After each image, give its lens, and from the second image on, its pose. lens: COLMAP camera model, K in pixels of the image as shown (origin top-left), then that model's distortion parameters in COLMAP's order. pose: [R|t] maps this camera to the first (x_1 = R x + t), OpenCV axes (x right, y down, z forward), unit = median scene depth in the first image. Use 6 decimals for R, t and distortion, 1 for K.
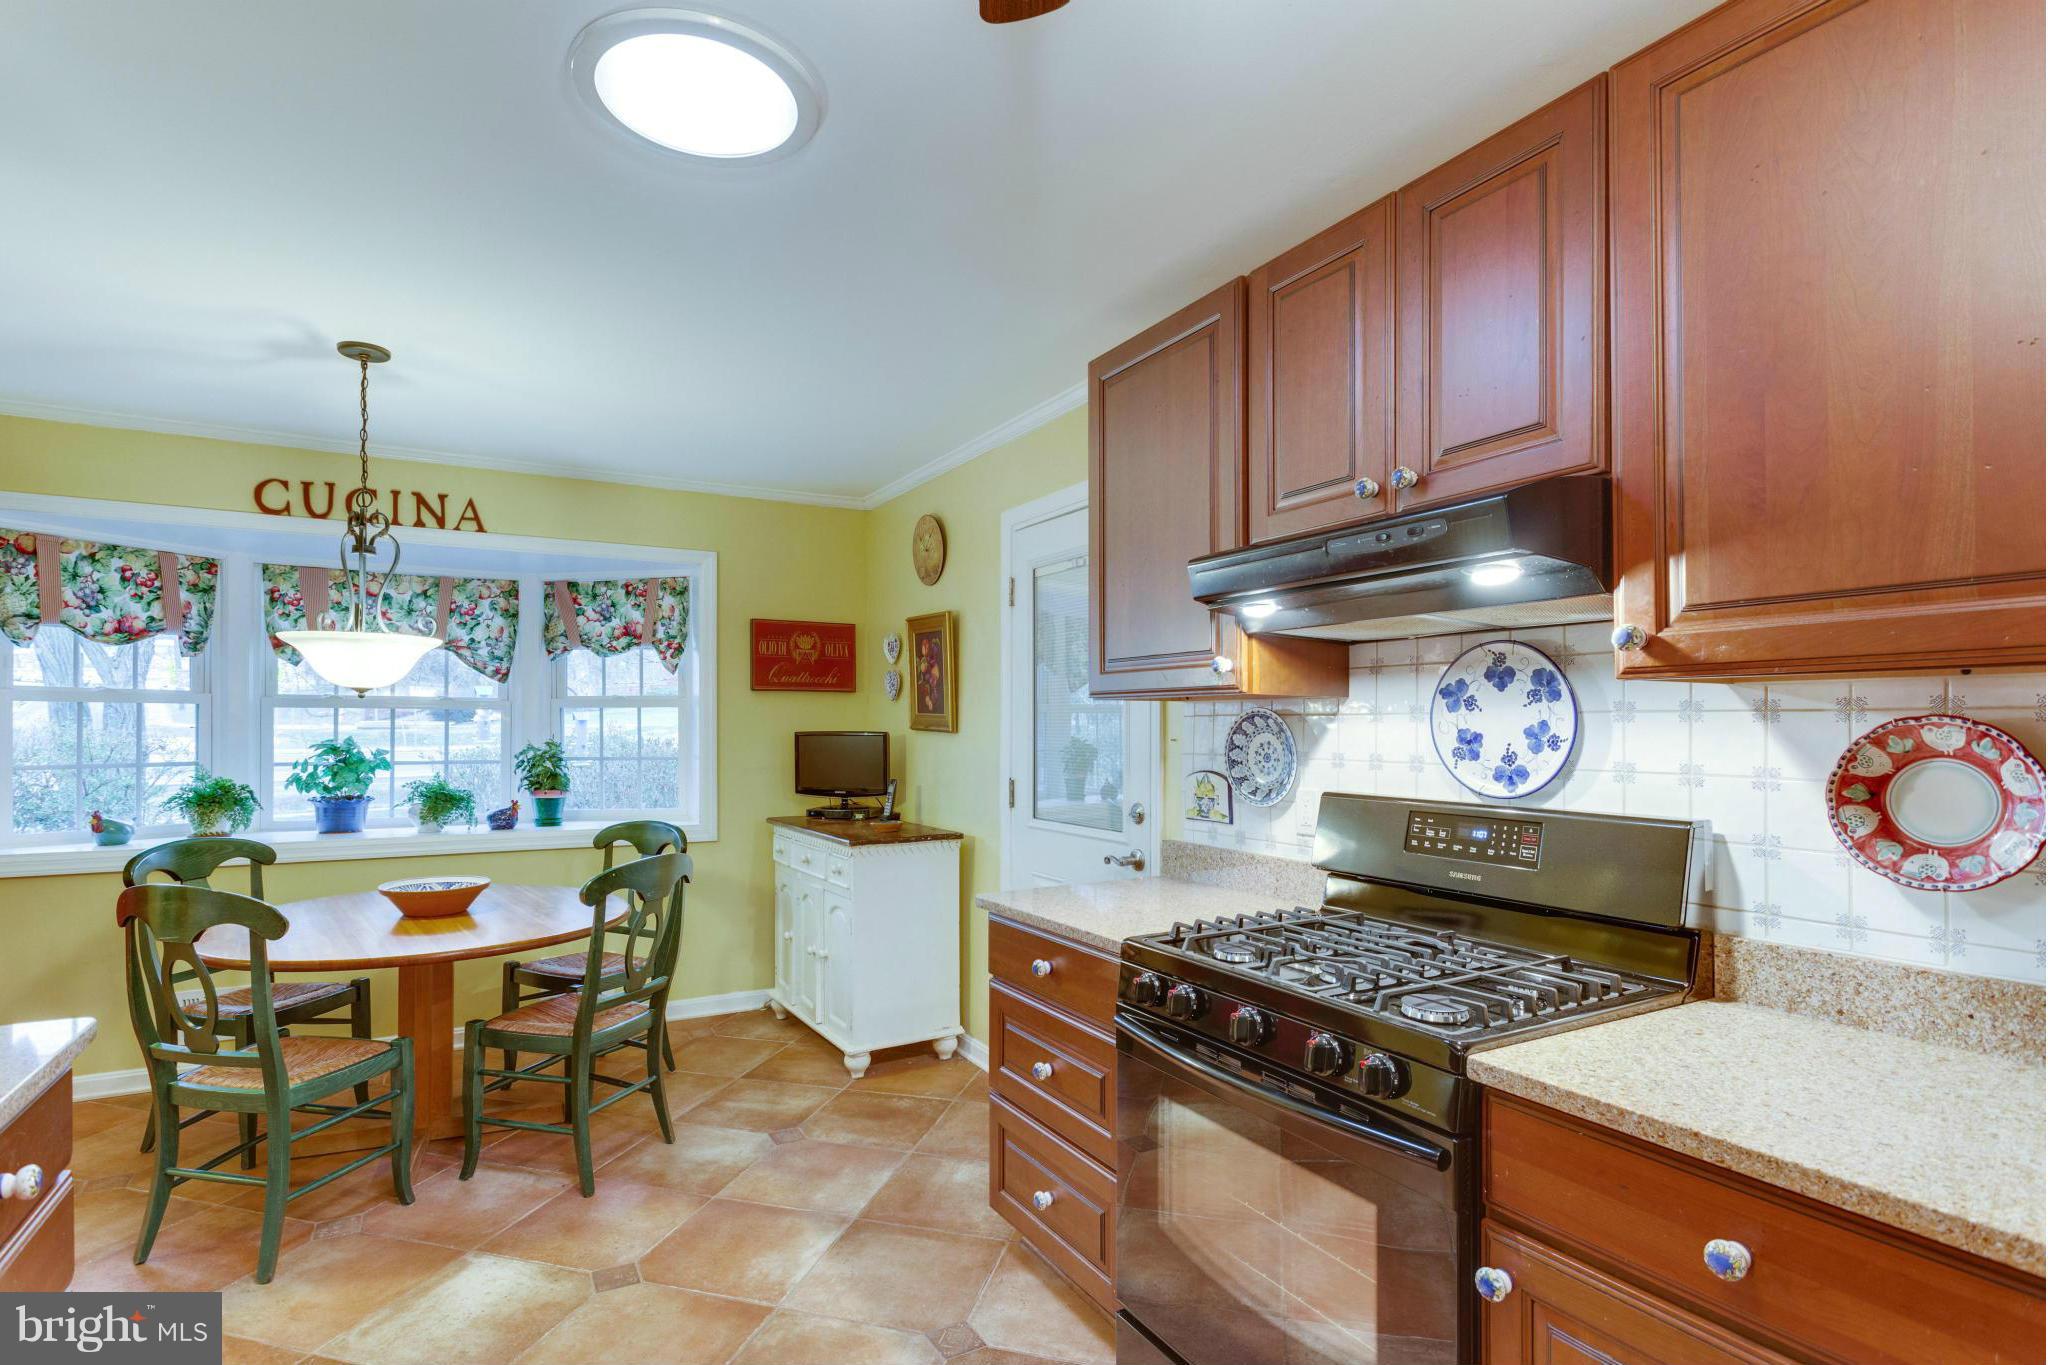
lens RADIAL K [[995.3, 0, 997.0], [0, 995.3, 718.5], [0, 0, 1]] dist [0.011096, -0.006803]
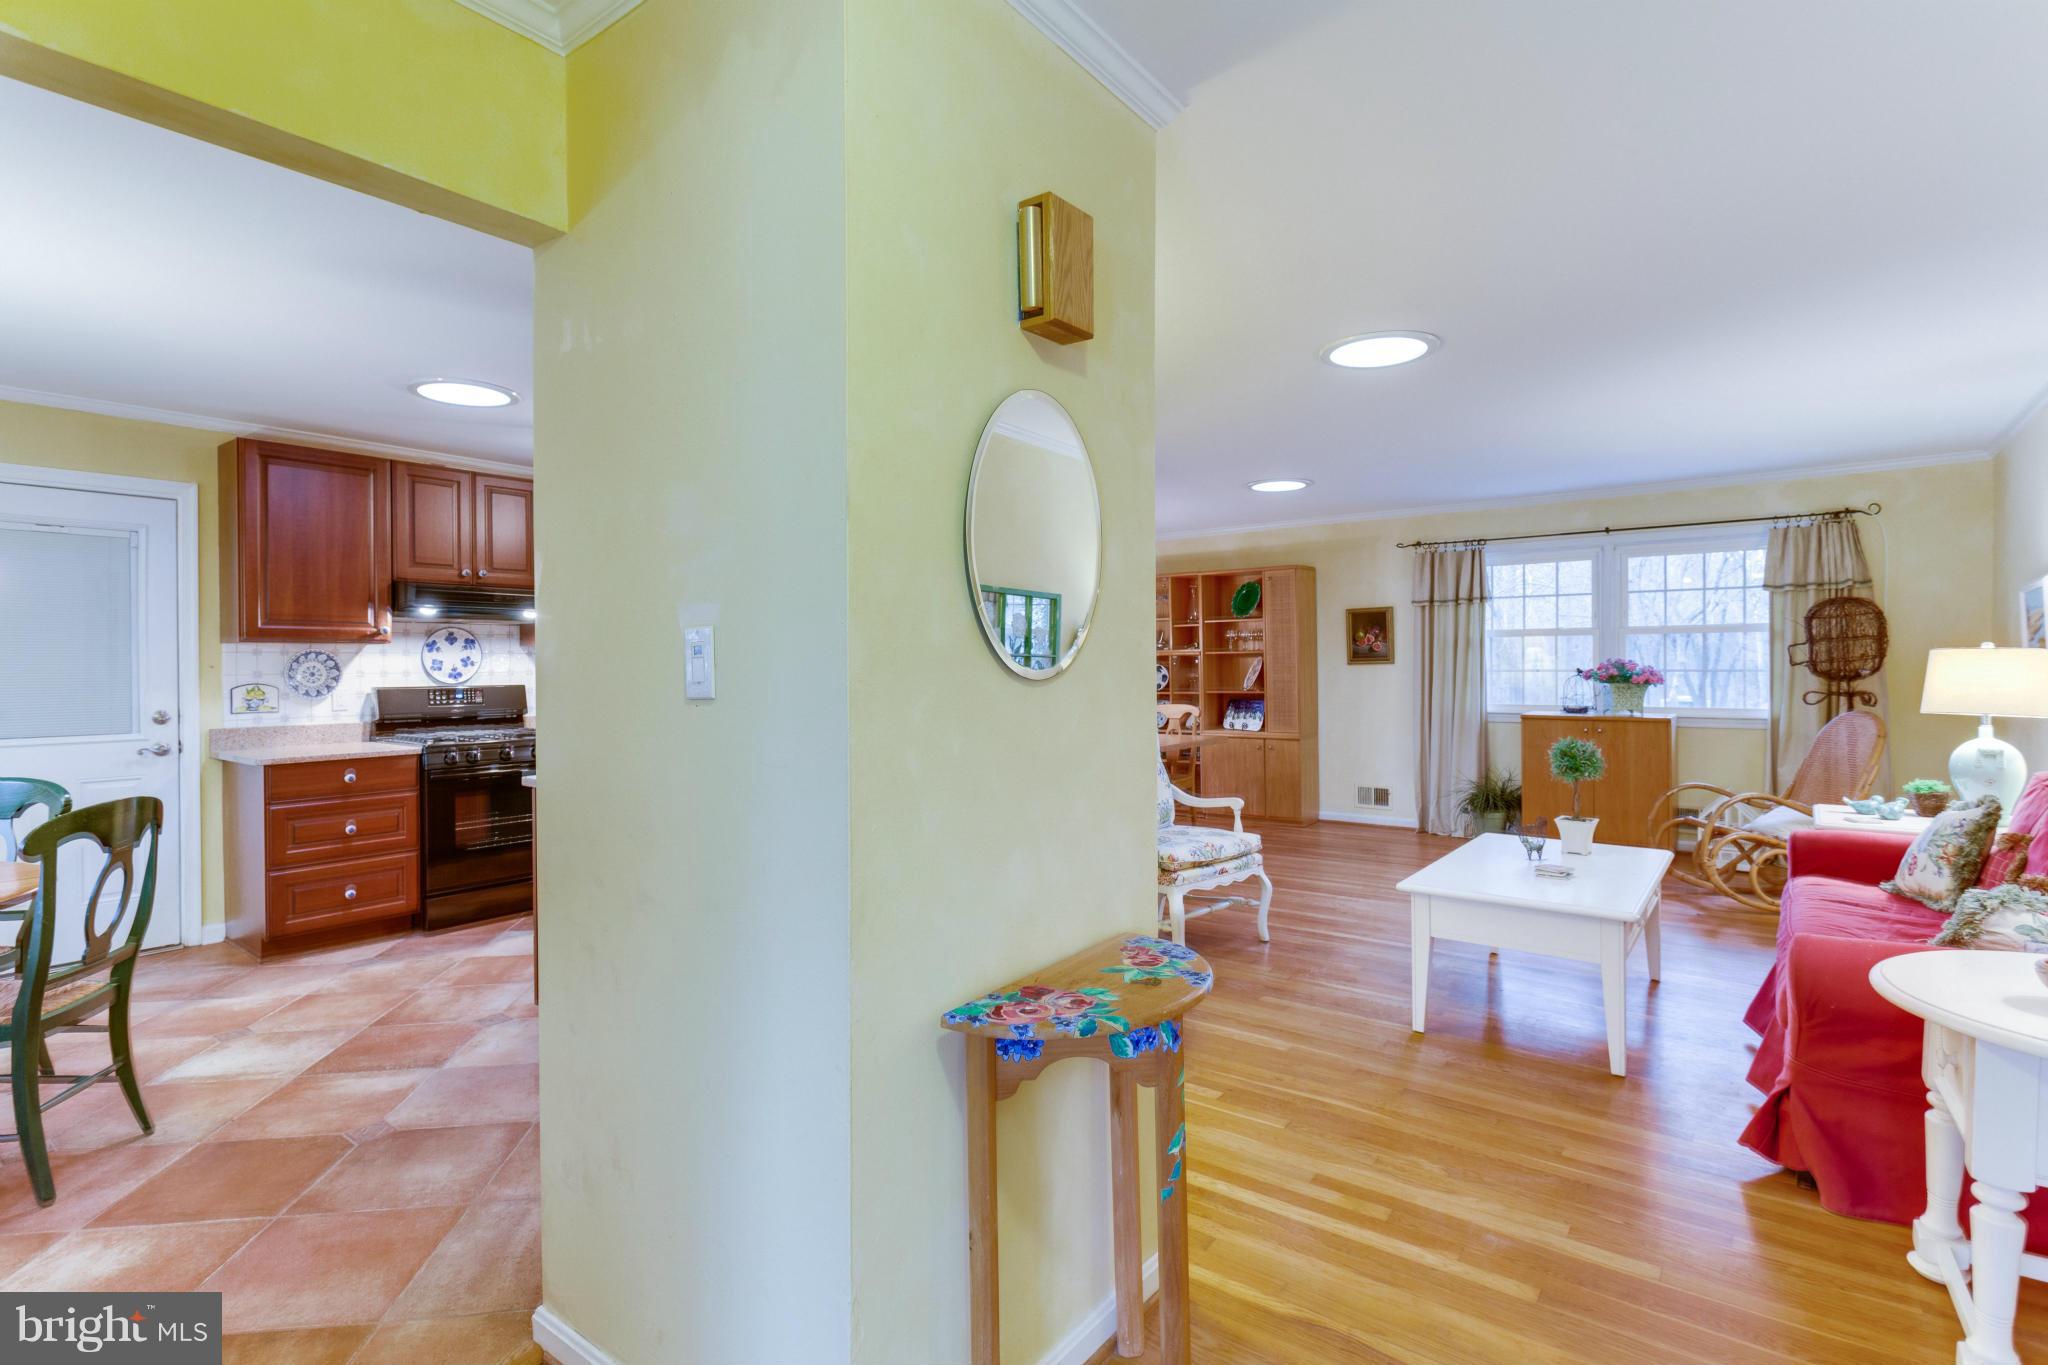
lens RADIAL K [[995.3, 0, 1035.0], [0, 995.3, 671.8], [0, 0, 1]] dist [0.011096, -0.006803]
pose [[-0.417964, -0.006213, 0.908443, -1.333443], [0.000124, 0.999976, 0.006896, 0.013448], [-0.908464, 0.002995, -0.417953, 0.336808]]
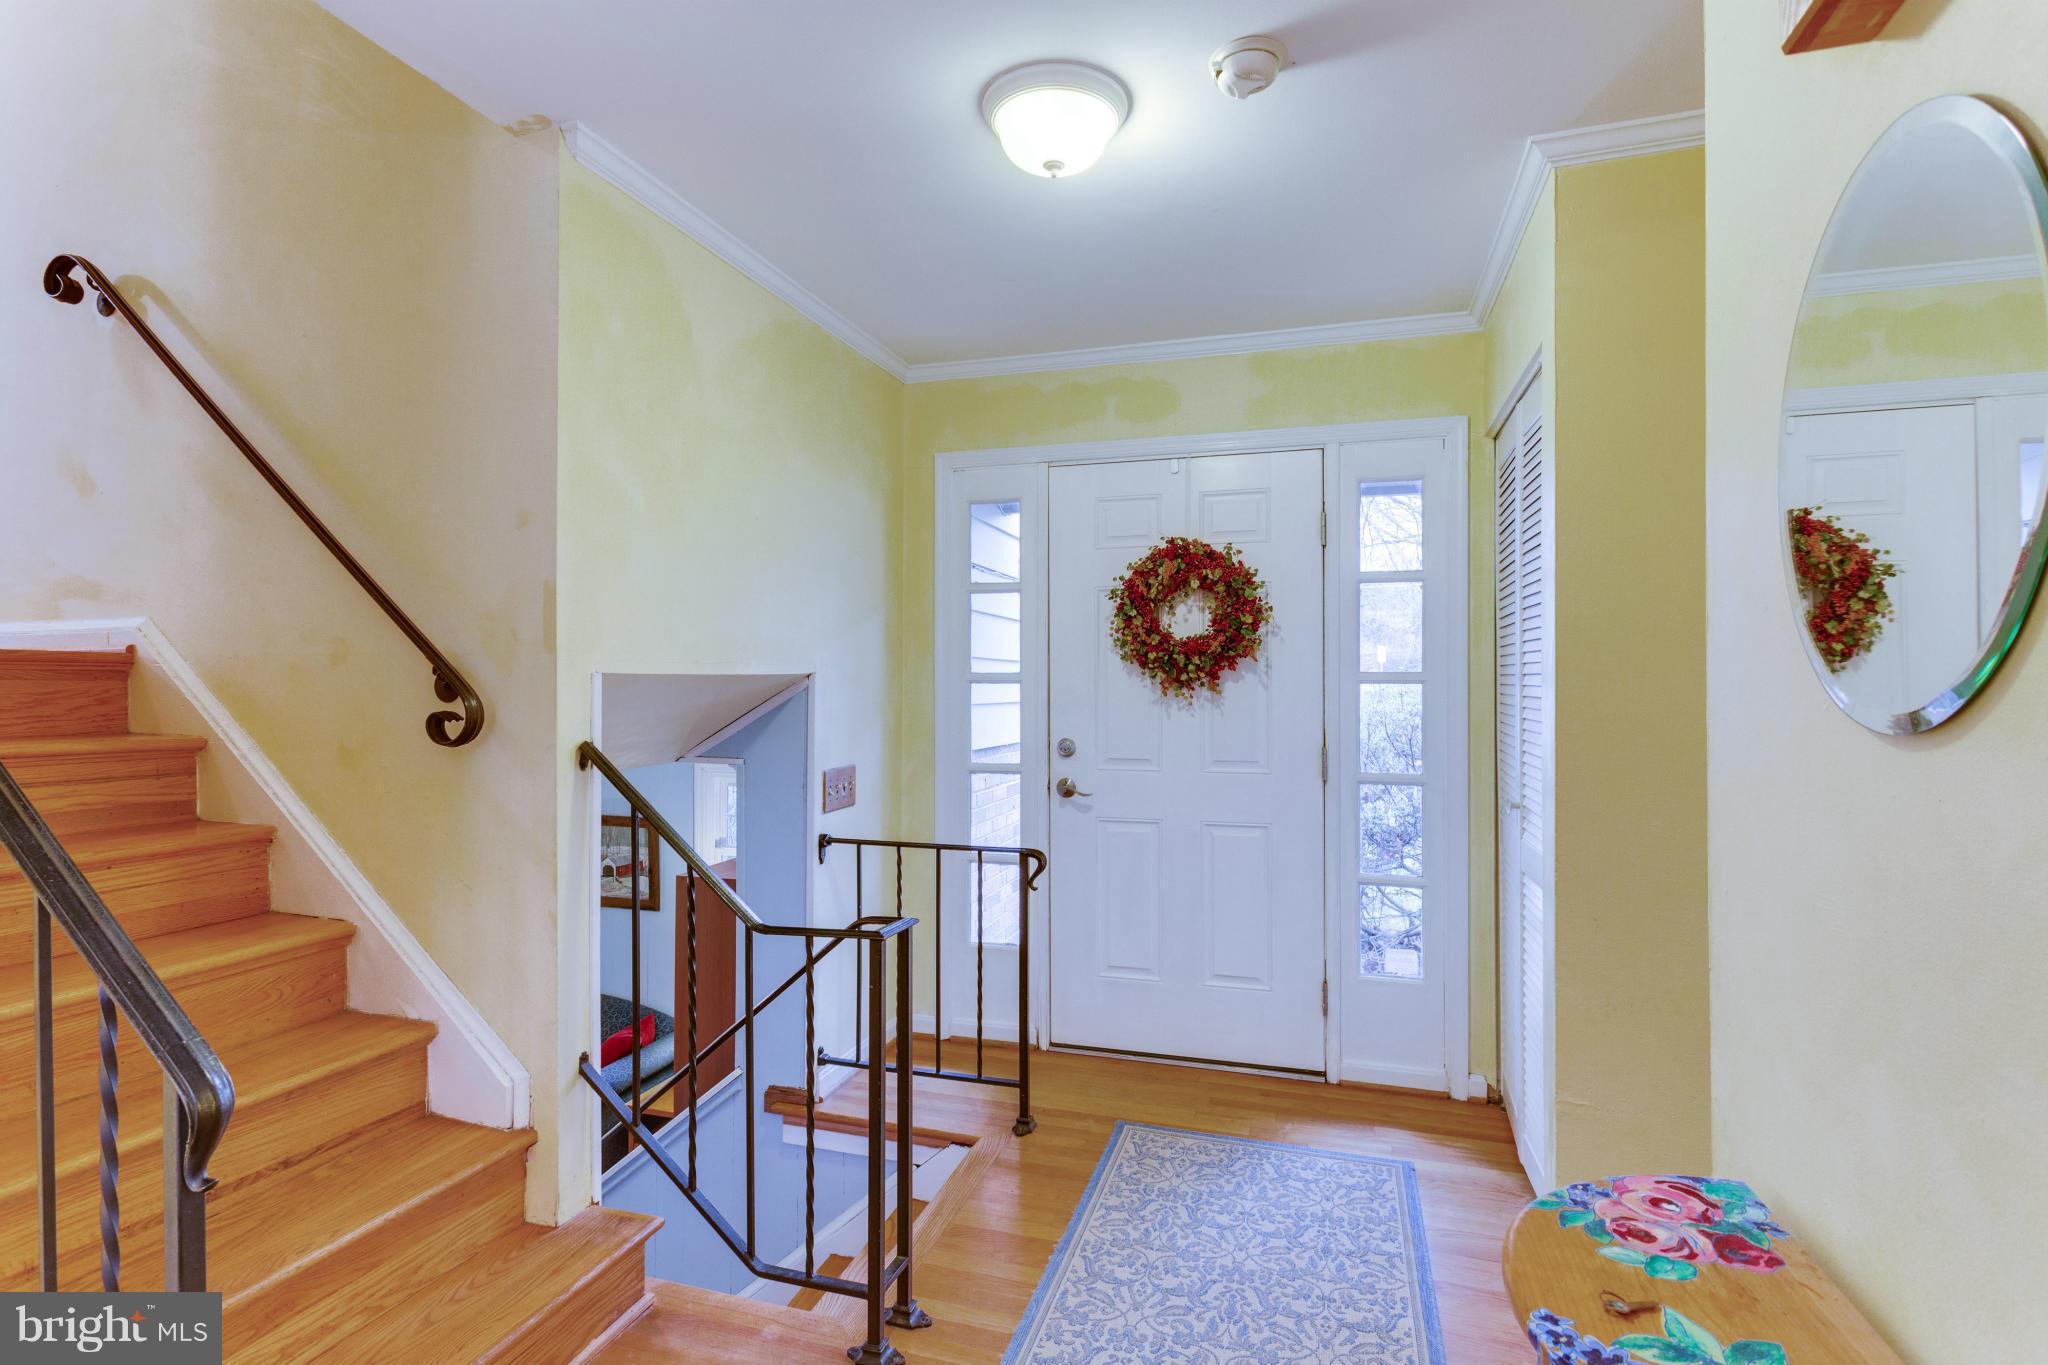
lens RADIAL K [[995.3, 0, 1027.3], [0, 995.3, 681.1], [0, 0, 1]] dist [0.011096, -0.006803]
pose [[0.696059, -0.000924, -0.717984, -0.922307], [0.005278, 0.999979, 0.003831, 0.007497], [0.717966, -0.006456, 0.696049, -0.112005]]
